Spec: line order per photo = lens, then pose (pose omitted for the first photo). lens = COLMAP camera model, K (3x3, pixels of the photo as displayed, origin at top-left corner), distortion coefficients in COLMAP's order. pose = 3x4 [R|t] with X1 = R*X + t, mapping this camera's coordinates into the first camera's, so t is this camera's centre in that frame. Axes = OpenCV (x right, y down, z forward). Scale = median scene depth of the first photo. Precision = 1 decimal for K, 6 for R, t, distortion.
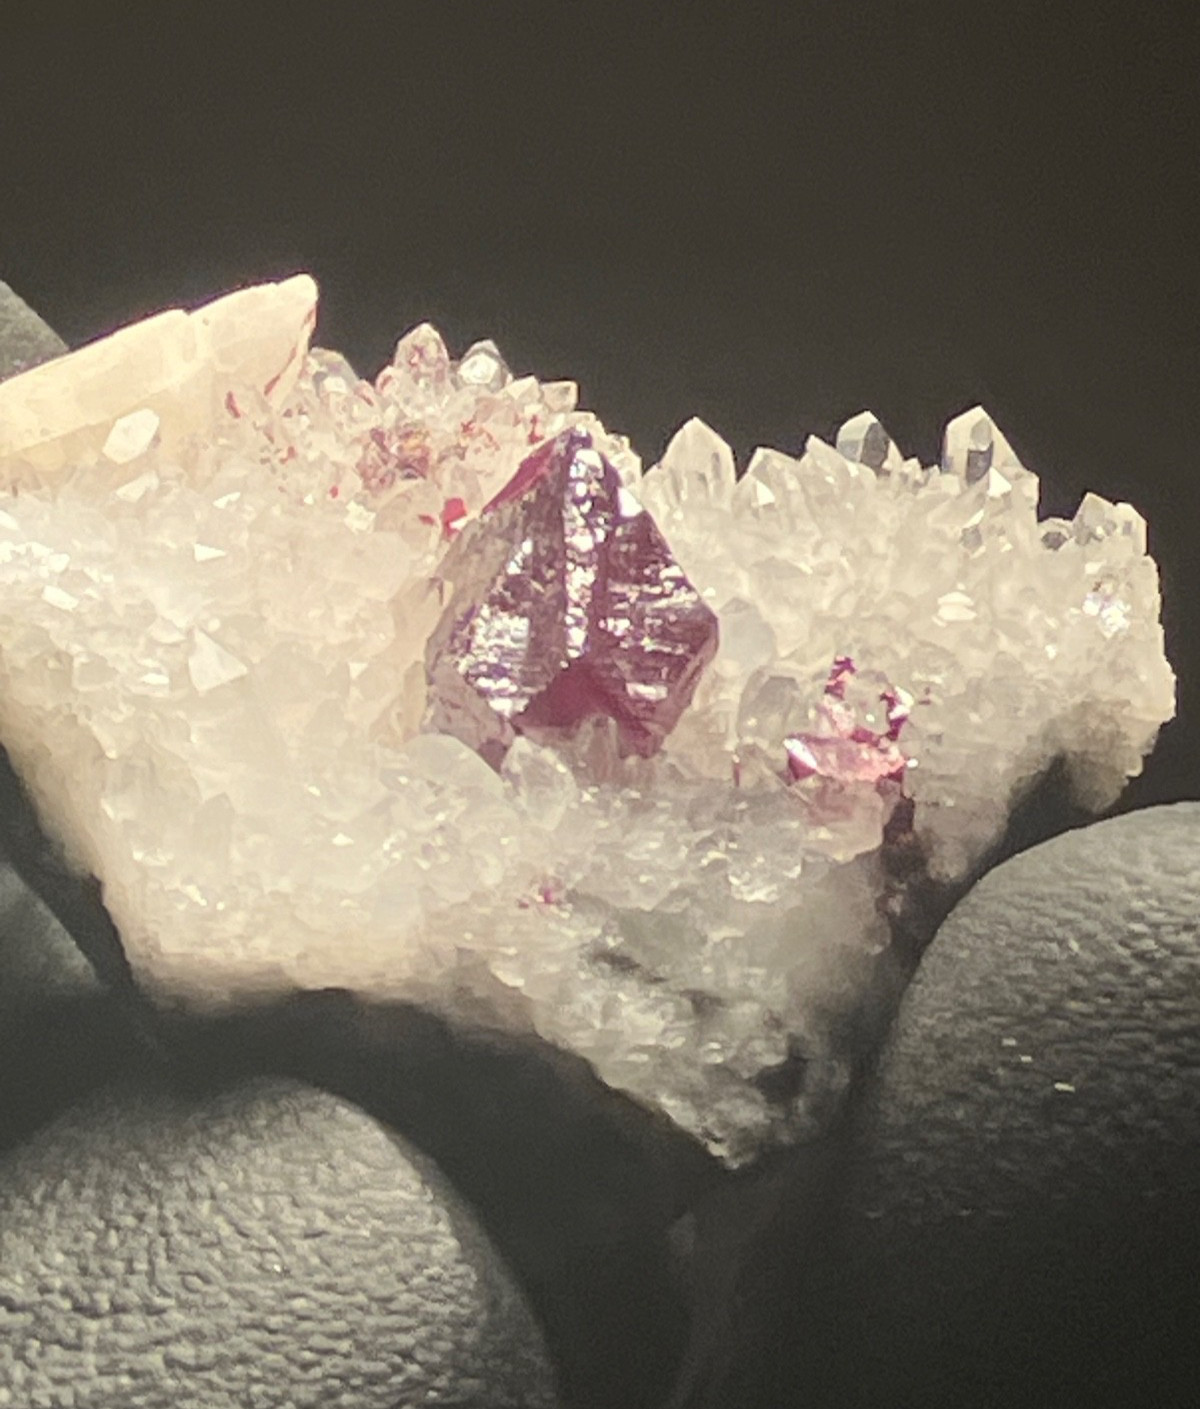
lens RADIAL K [[7076.3, 0, 600.0], [0, 7076.3, 704.5], [0, 0, 1]] dist [0.200994, 0.698056]
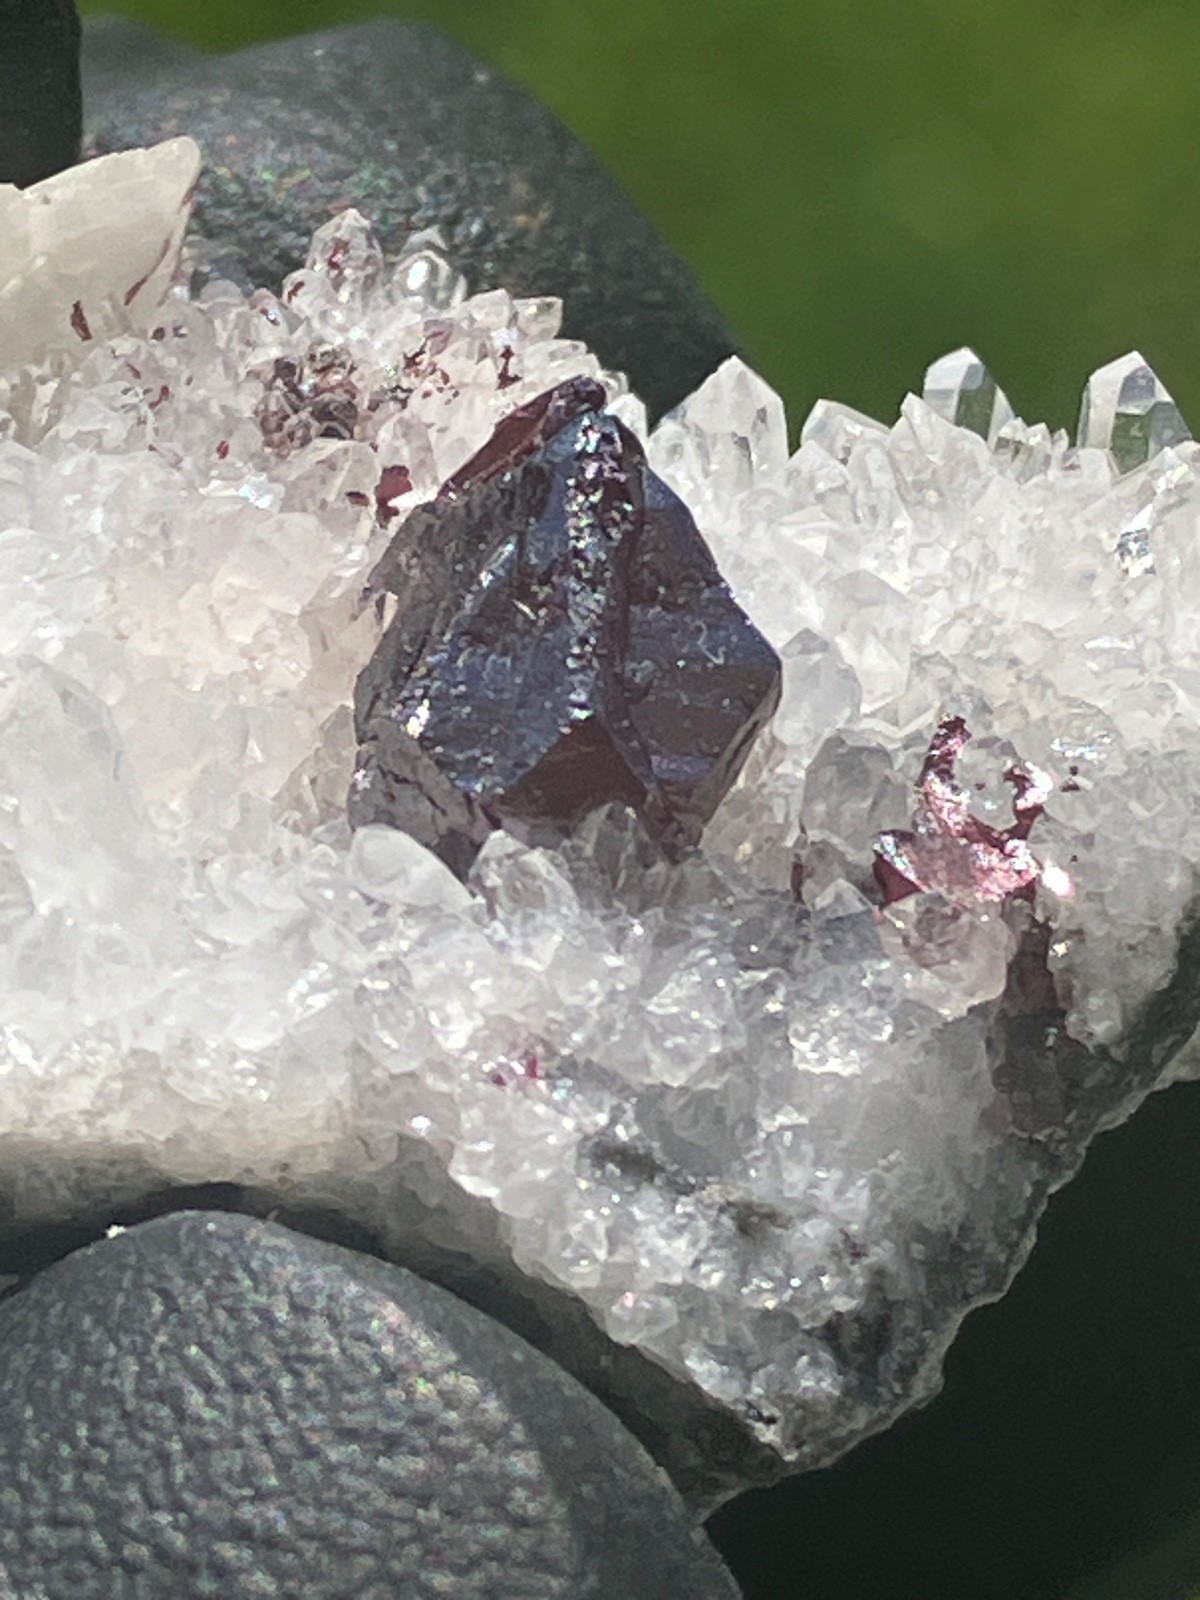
lens RADIAL K [[7079.8, 0, 557.1], [0, 7079.8, 800.1], [0, 0, 1]] dist [0.265158, -2.865589]
pose [[0.998667, 0.027225, 0.043858, -0.035255], [-0.029596, 0.998083, 0.054351, -0.035516], [-0.042295, -0.055576, 0.997558, 0.304804]]
